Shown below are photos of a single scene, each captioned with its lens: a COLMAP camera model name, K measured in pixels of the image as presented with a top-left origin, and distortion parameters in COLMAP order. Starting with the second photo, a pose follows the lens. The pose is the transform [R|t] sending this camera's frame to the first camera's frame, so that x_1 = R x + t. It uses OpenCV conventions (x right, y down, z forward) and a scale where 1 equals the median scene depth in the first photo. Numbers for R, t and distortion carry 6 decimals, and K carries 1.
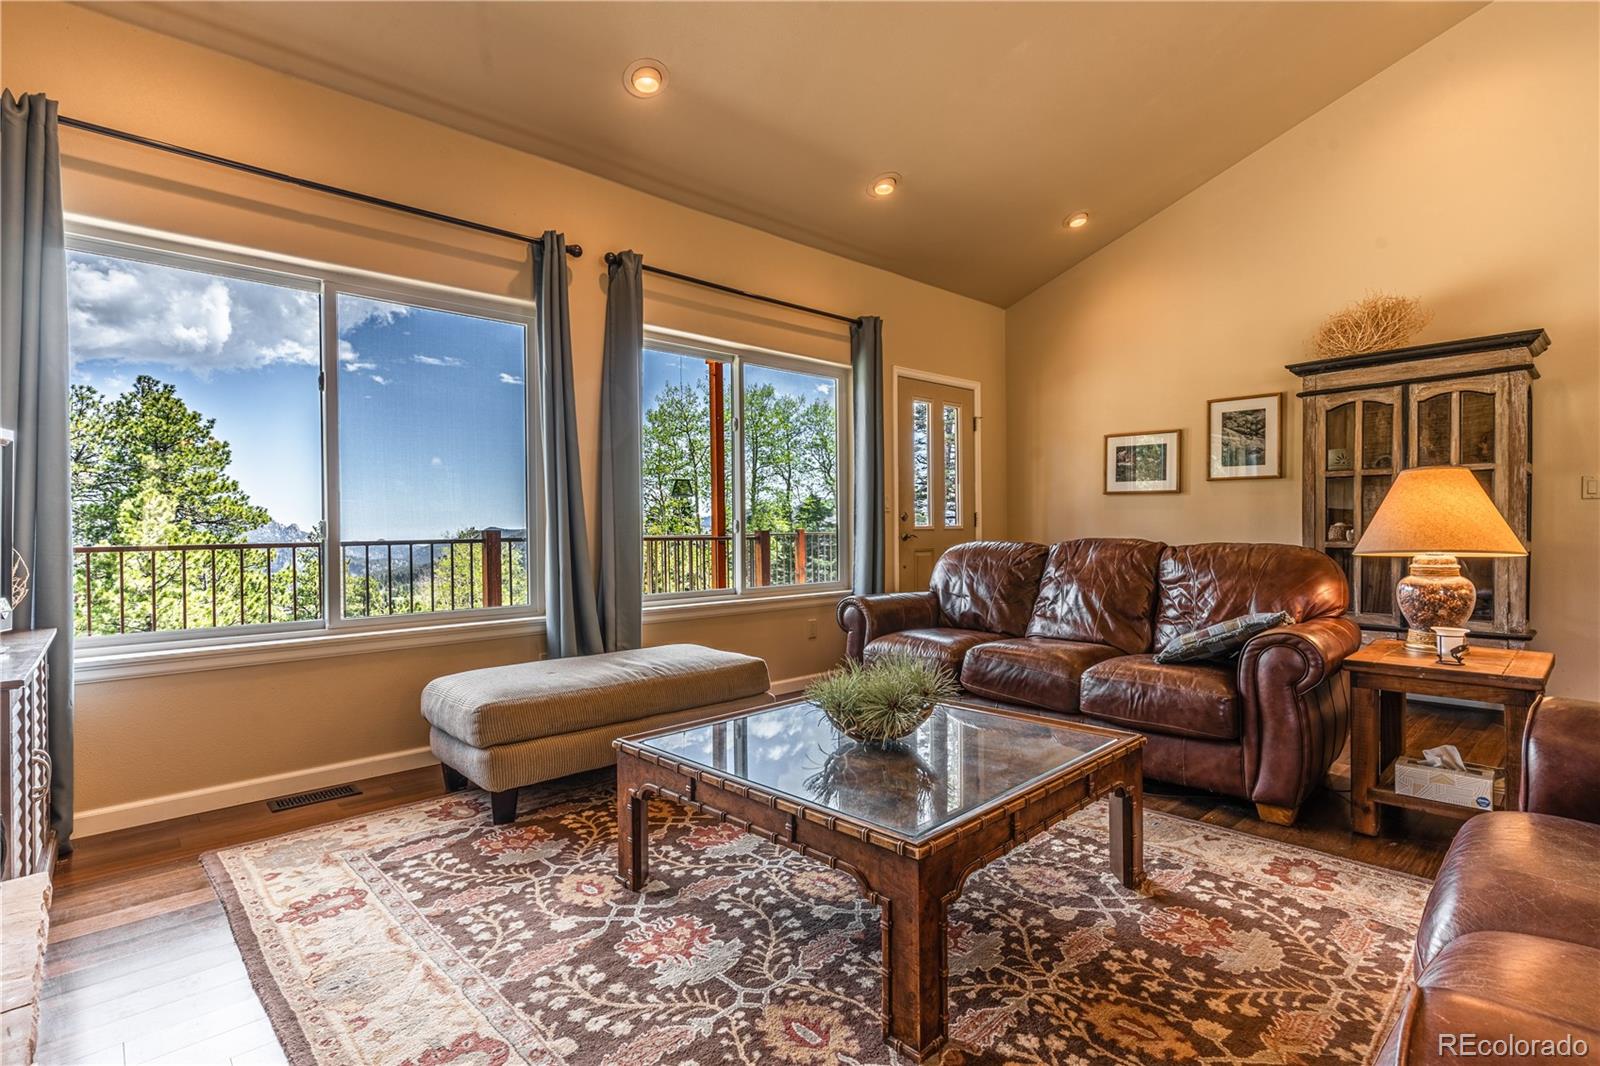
lens RADIAL K [[781.6, 0, 787.0], [0, 781.6, 539.0], [0, 0, 1]] dist [-0.010707, 0.005560]
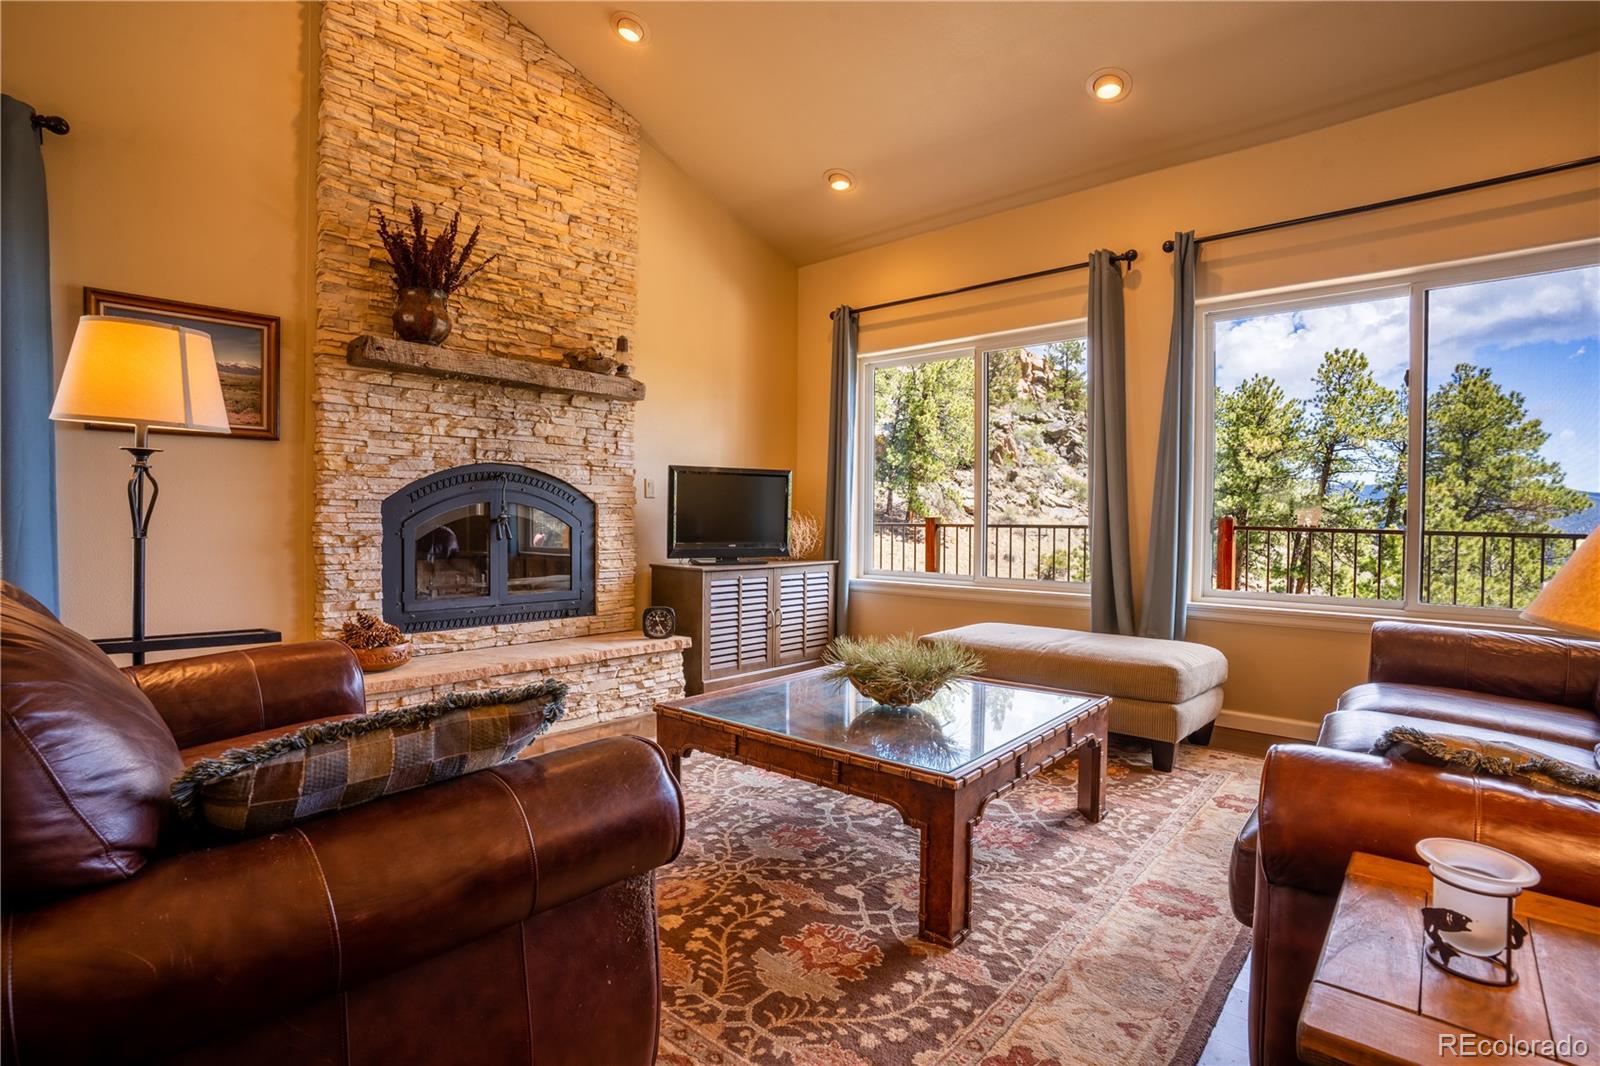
lens RADIAL K [[781.6, 0, 810.2], [0, 781.6, 495.5], [0, 0, 1]] dist [-0.010707, 0.005560]
pose [[0.123156, -0.007607, -0.992358, 1.193450], [-0.028884, 0.999520, -0.011246, -0.034613], [0.991967, 0.030048, 0.122877, 0.684330]]
